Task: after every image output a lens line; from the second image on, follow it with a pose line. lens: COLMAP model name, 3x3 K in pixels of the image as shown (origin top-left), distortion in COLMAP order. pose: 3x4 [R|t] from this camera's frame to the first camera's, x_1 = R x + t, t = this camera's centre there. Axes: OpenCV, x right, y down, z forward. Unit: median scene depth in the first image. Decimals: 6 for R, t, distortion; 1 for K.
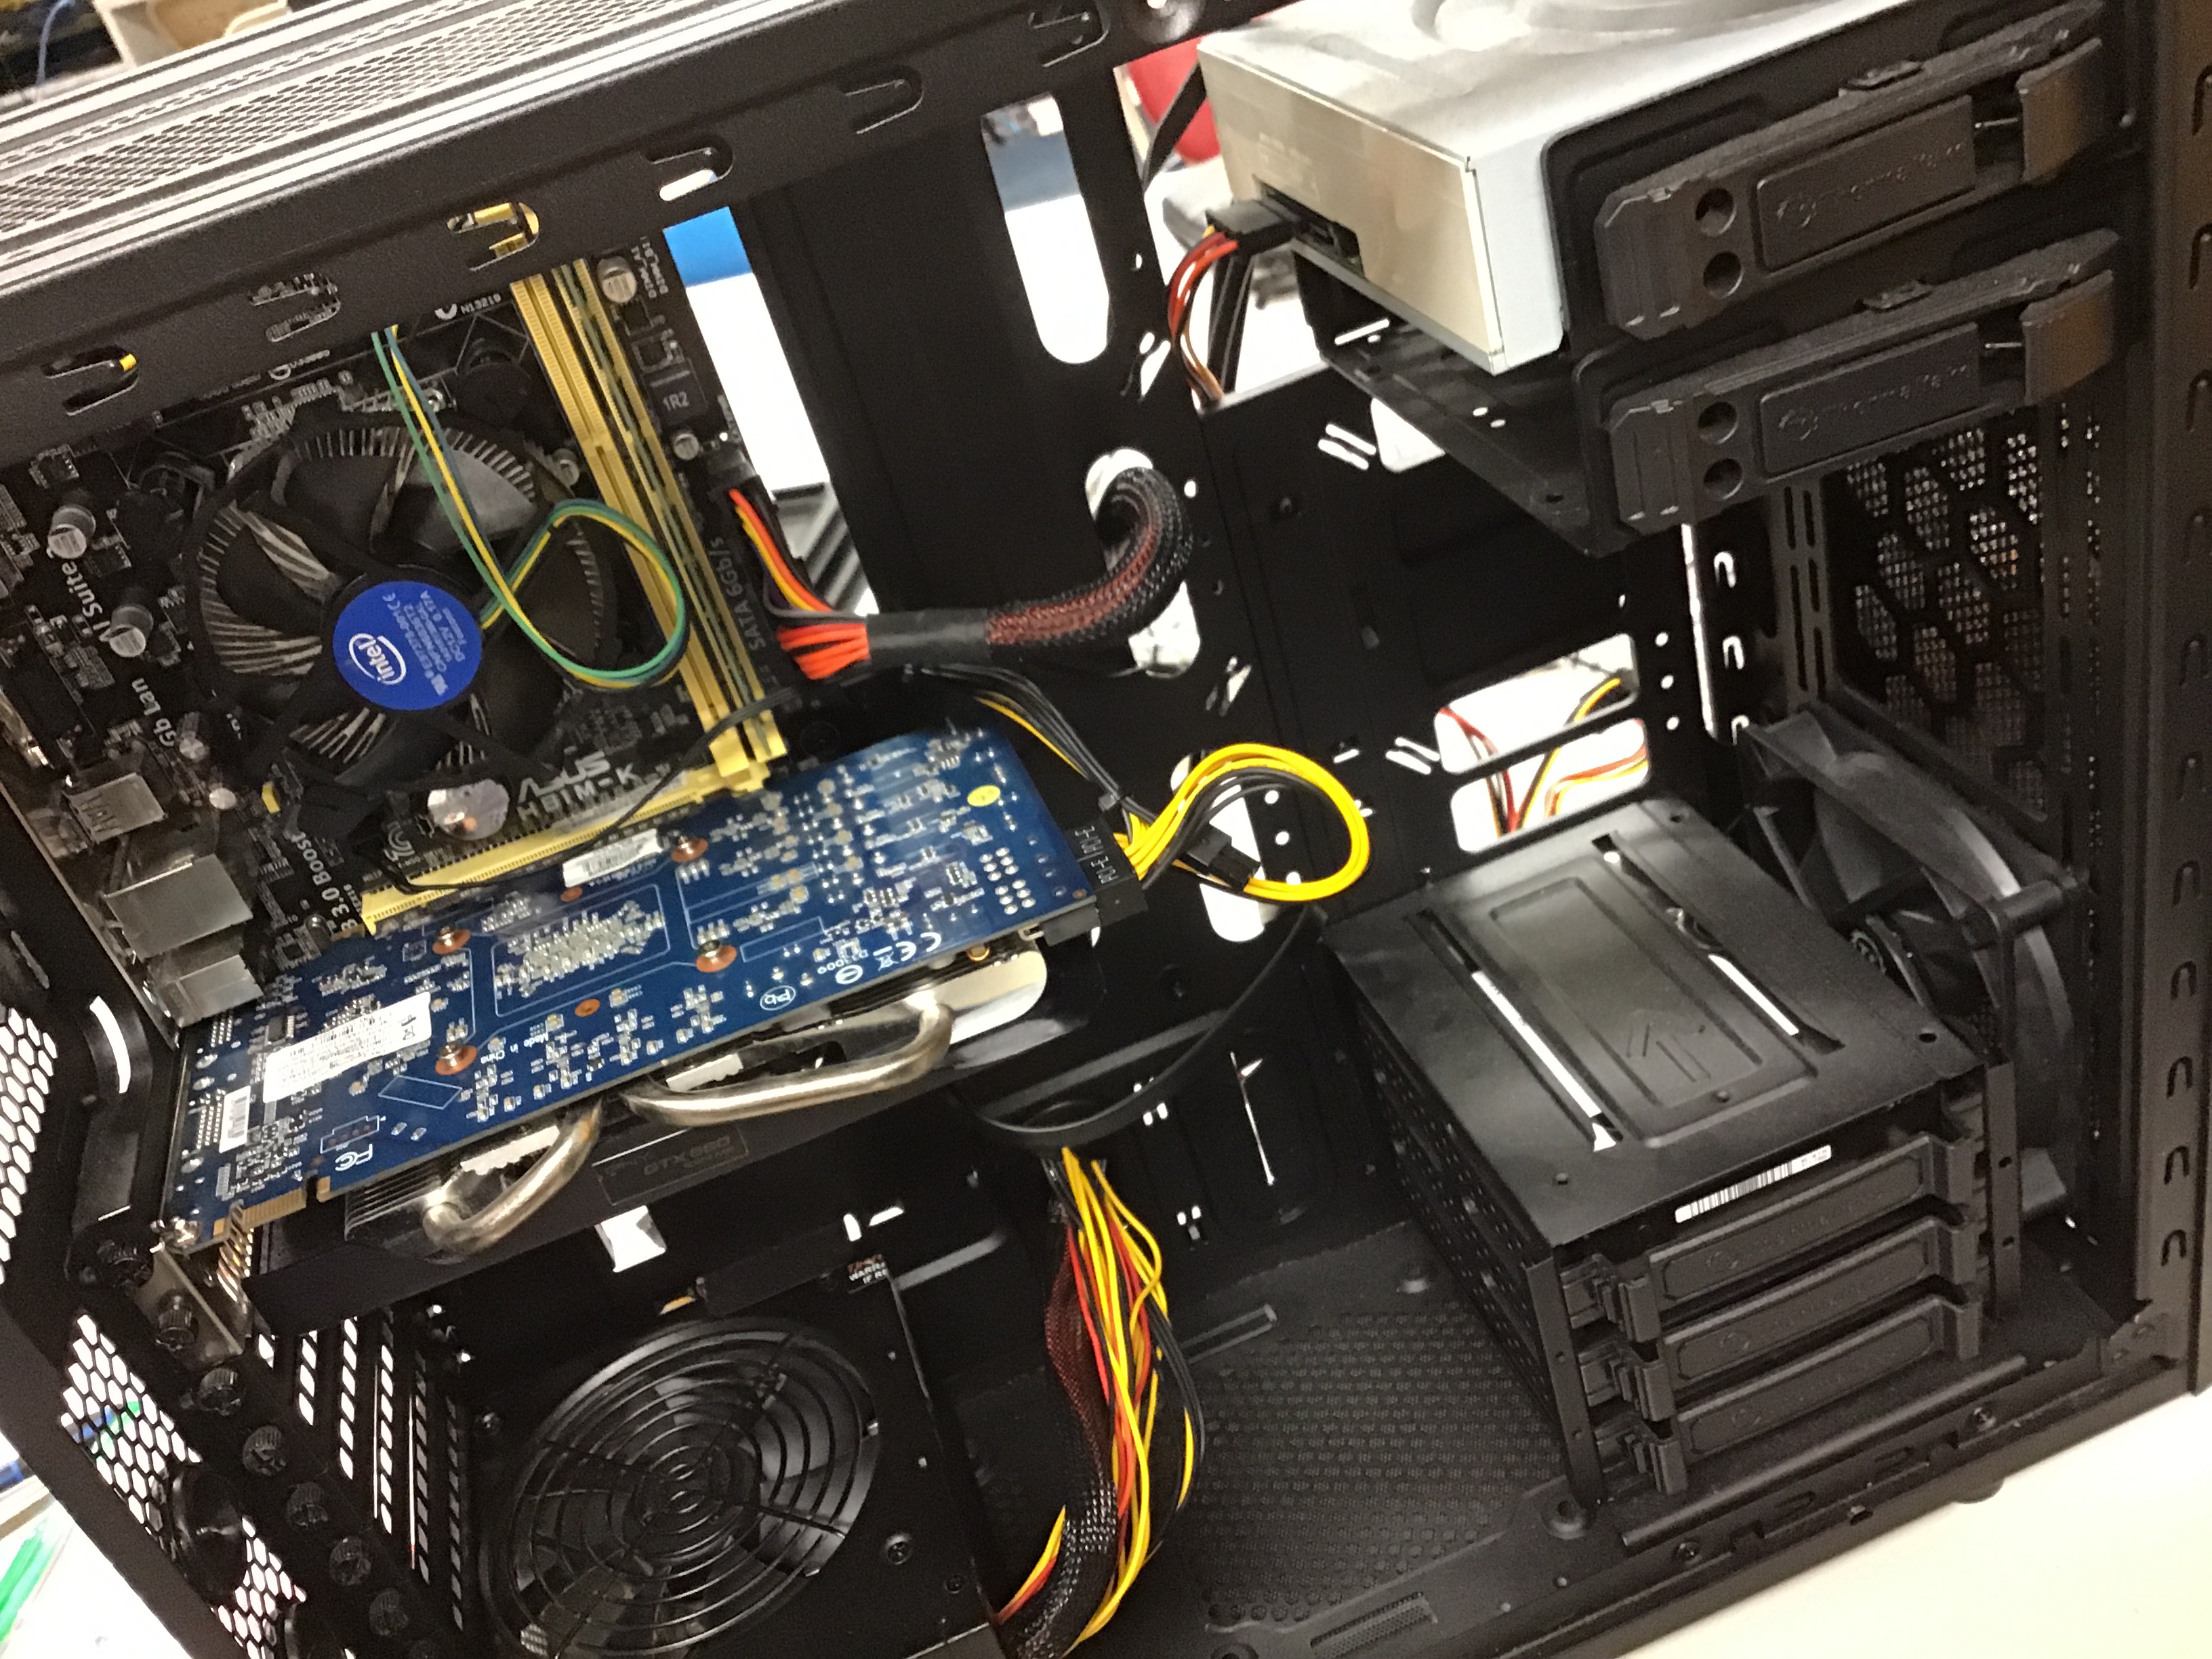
lens RADIAL K [[2018.1, 0, 1099.8], [0, 2018.1, 833.5], [0, 0, 1]] dist [0.126461, -0.322516]
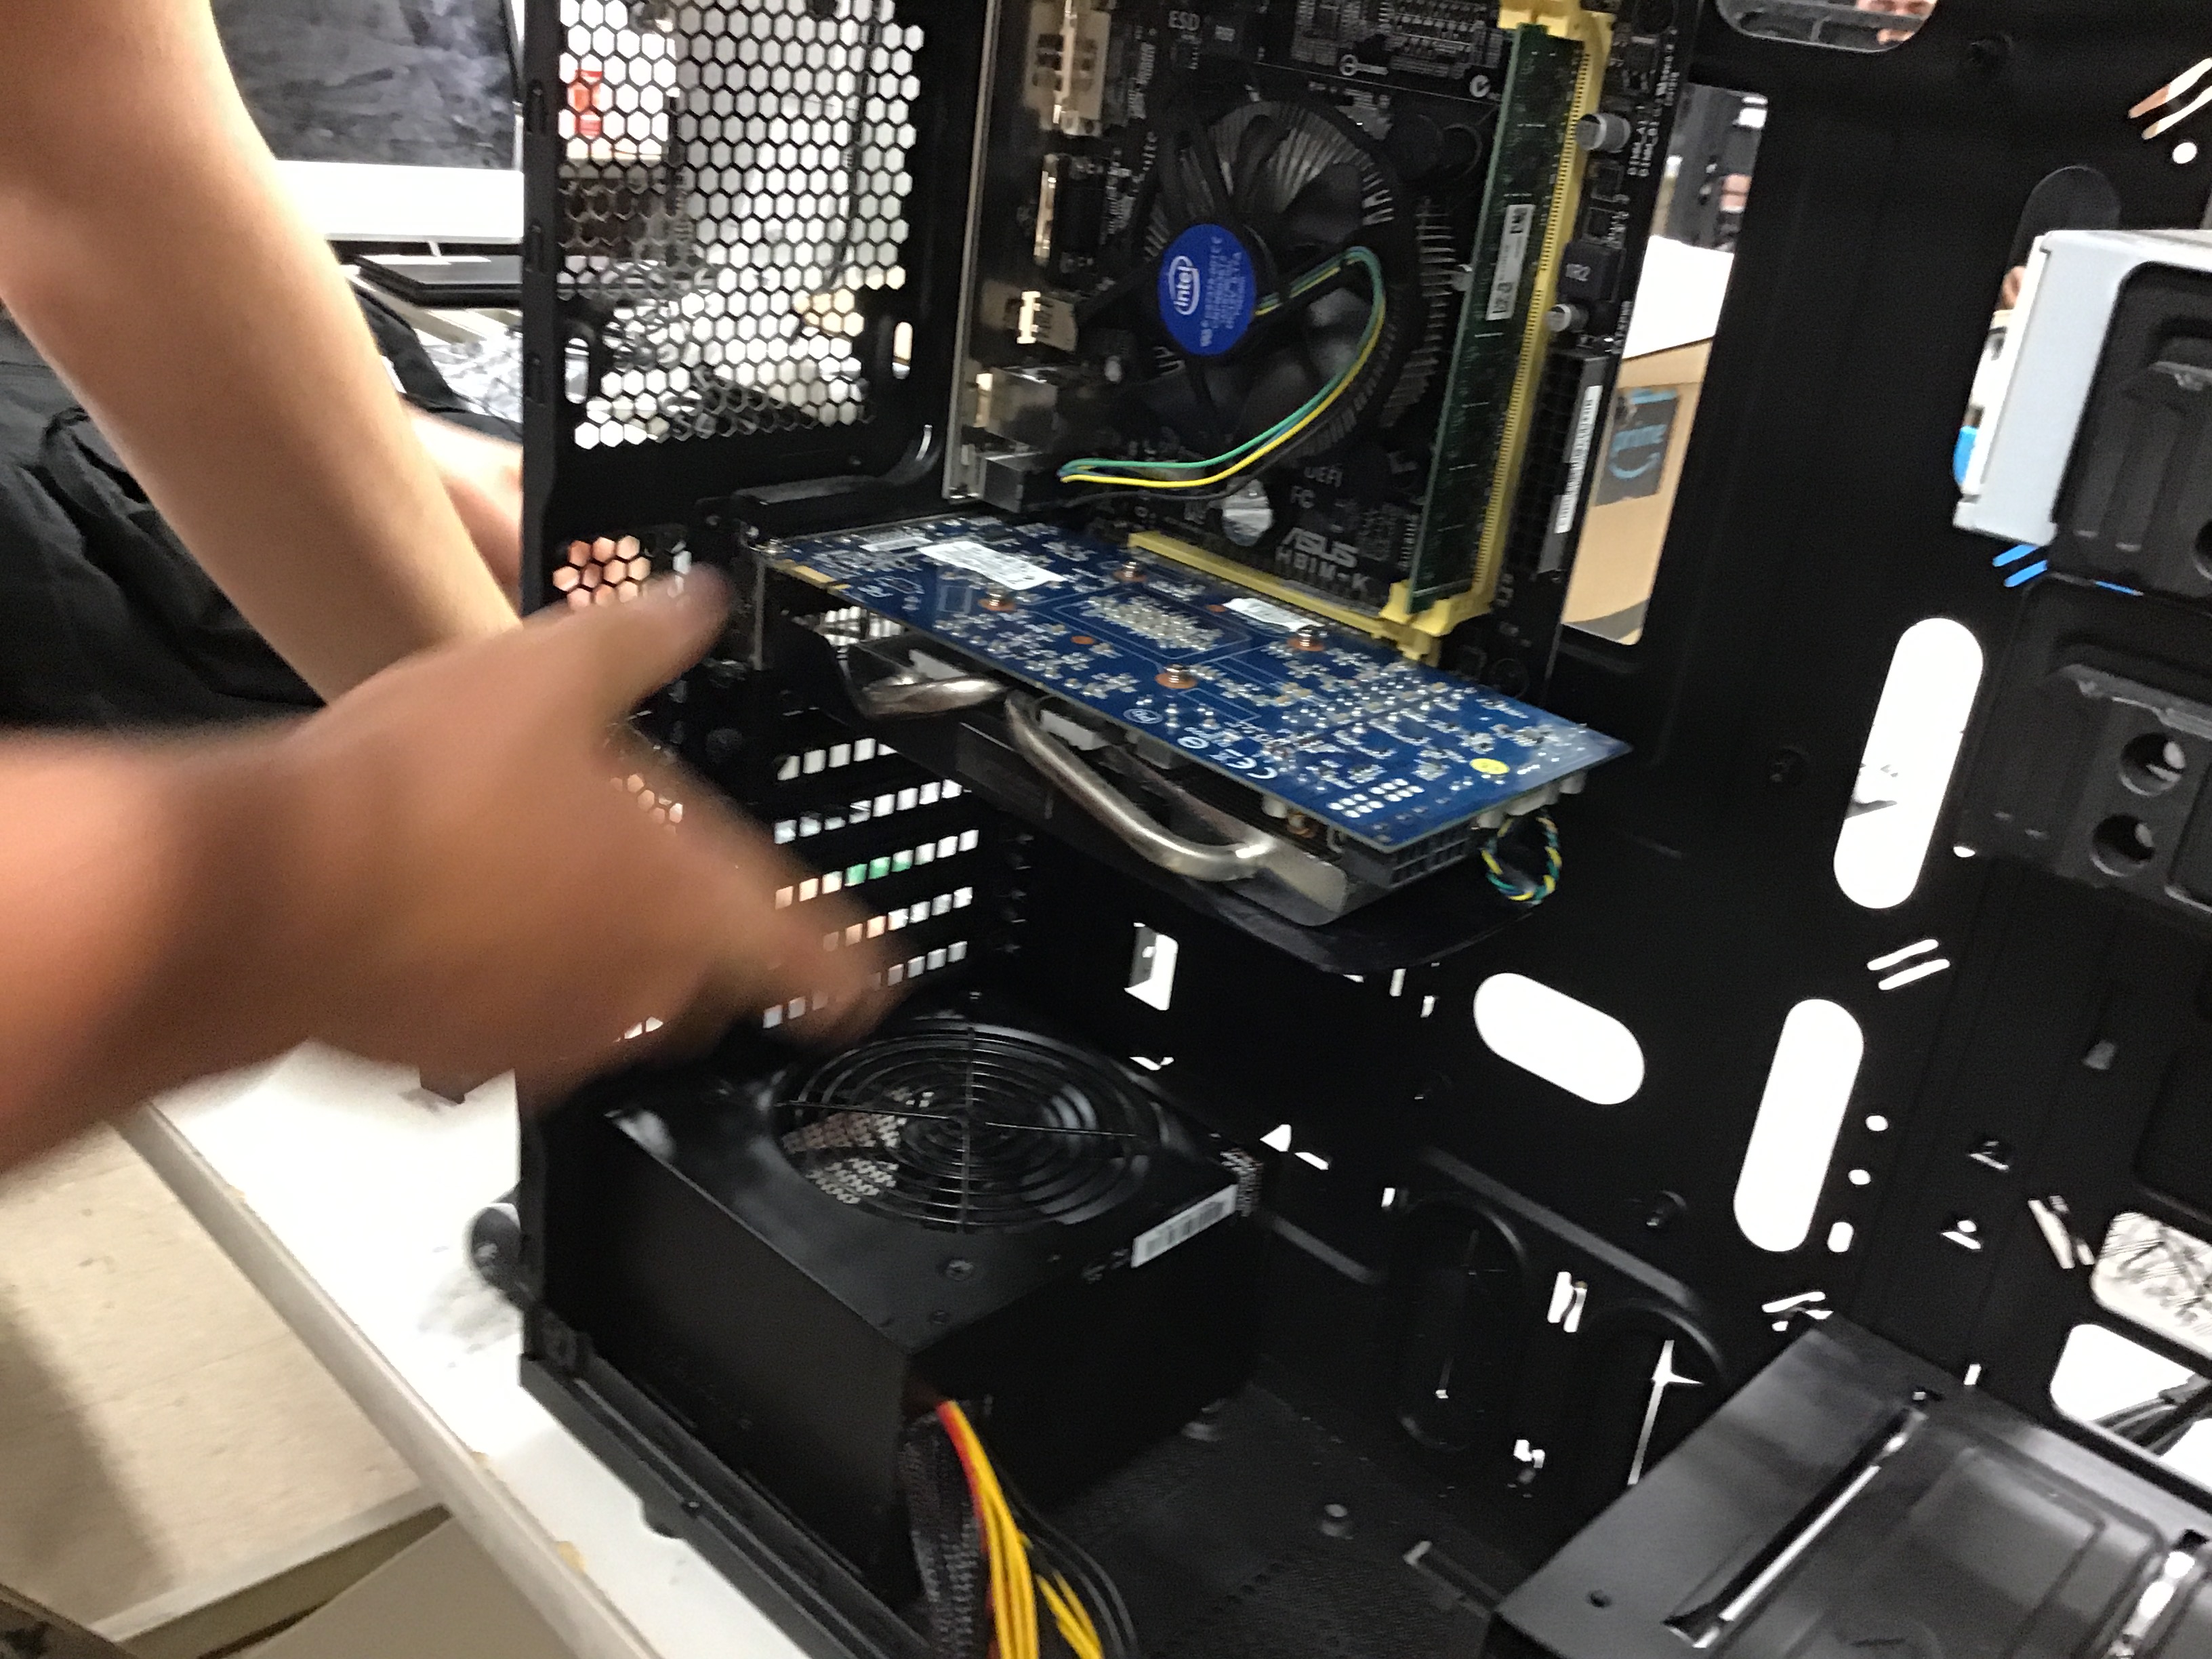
lens RADIAL K [[1995.6, 0, 1096.8], [0, 1995.6, 832.5], [0, 0, 1]] dist [0.105699, -0.231139]
pose [[0.442106, 0.625056, -0.643310, 0.487199], [-0.682046, 0.700066, 0.211474, -0.070920], [0.582542, 0.345273, 0.735820, 0.246764]]
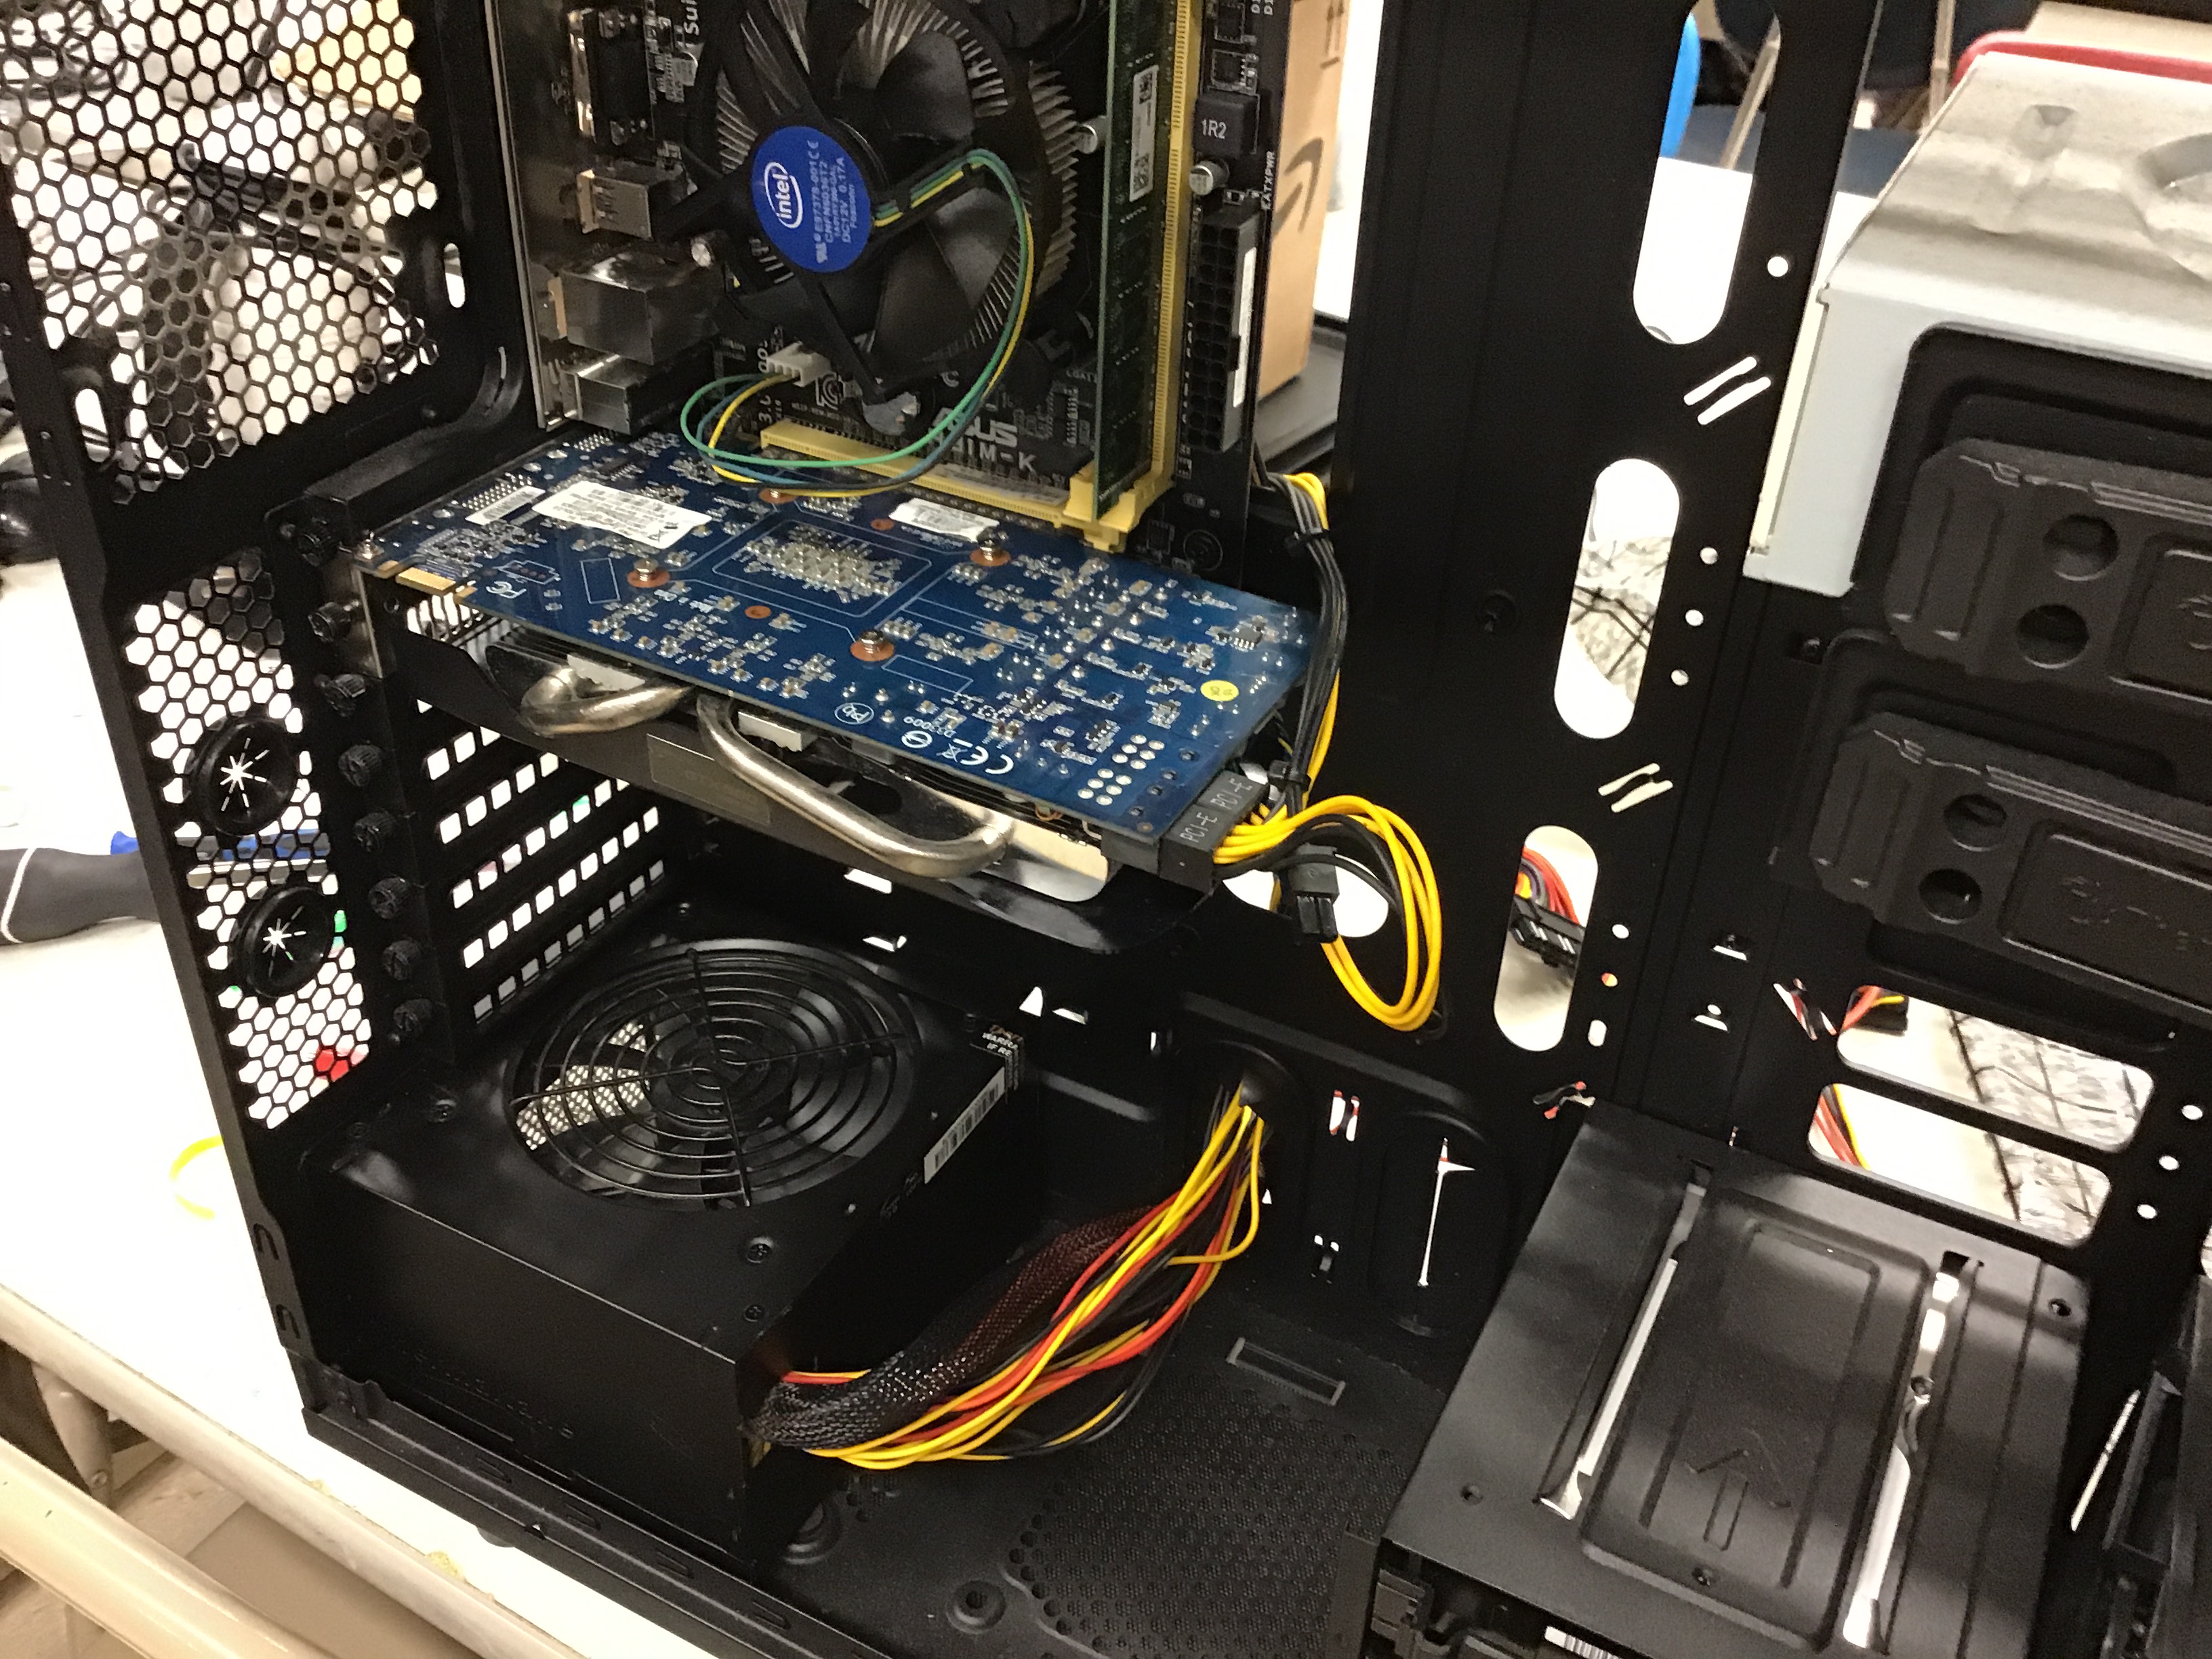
lens RADIAL K [[2001.1, 0, 1100.8], [0, 2001.1, 830.0], [0, 0, 1]] dist [0.105187, -0.229281]
pose [[0.671010, 0.621608, -0.404165, 0.312045], [-0.575731, 0.780302, 0.244260, -0.161514], [0.467204, 0.068789, 0.881469, 0.216629]]
